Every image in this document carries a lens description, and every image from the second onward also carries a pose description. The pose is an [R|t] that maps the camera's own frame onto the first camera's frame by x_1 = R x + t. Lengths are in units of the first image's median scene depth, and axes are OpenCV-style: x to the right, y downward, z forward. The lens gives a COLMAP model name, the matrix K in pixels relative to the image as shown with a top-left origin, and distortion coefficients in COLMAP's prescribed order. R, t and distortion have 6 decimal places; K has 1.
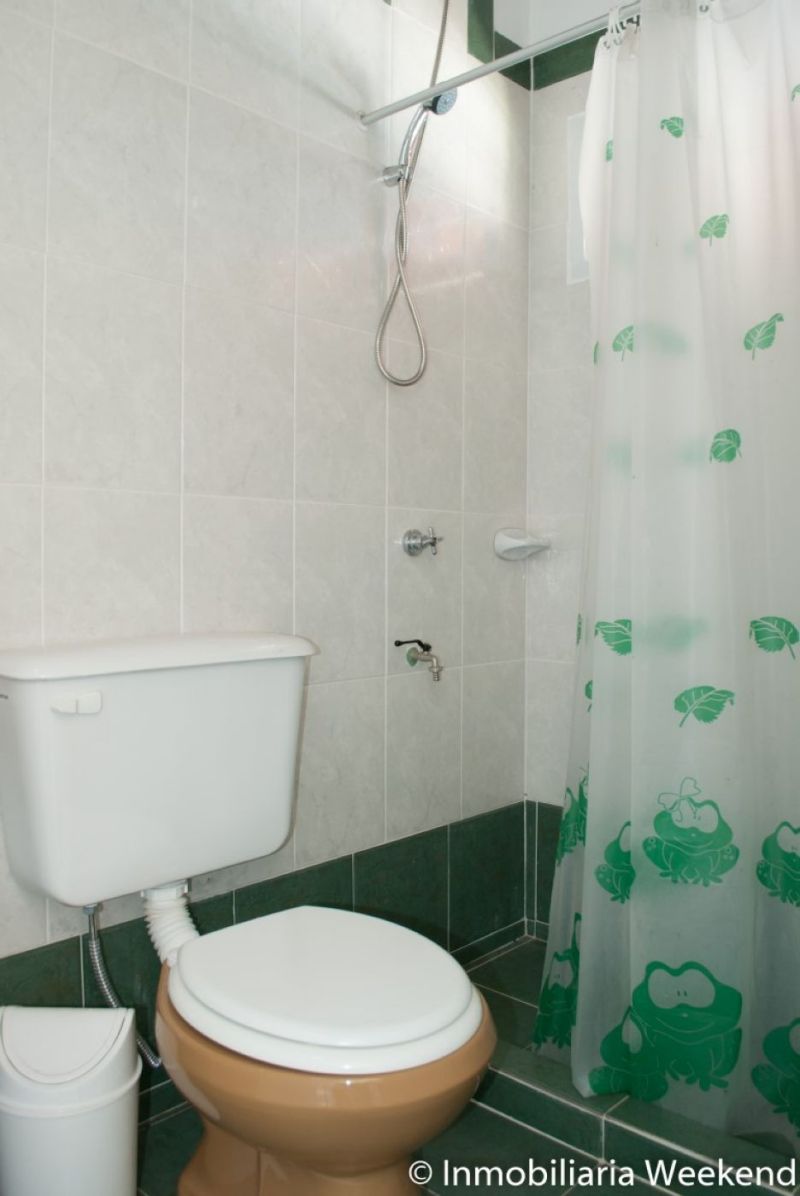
lens RADIAL K [[961.0, 0, 399.0], [0, 961.0, 590.3], [0, 0, 1]] dist [-0.082214, 0.004177]
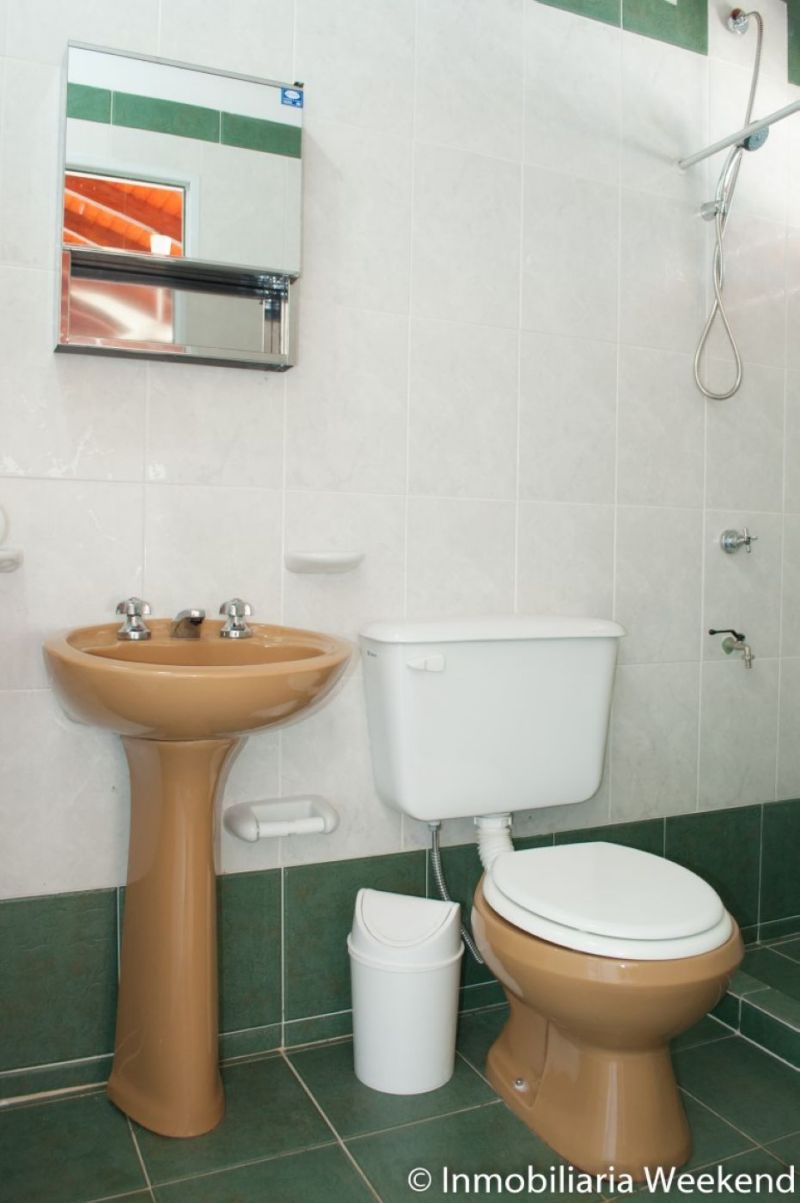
lens RADIAL K [[946.0, 0, 400.0], [0, 946.0, 601.5], [0, 0, 1]] dist [-0.077352, 0.003022]
pose [[0.923717, 0.024651, -0.382283, 0.087386], [-0.019466, 0.999659, 0.017426, 0.008682], [0.382582, -0.008655, 0.923881, -0.152579]]
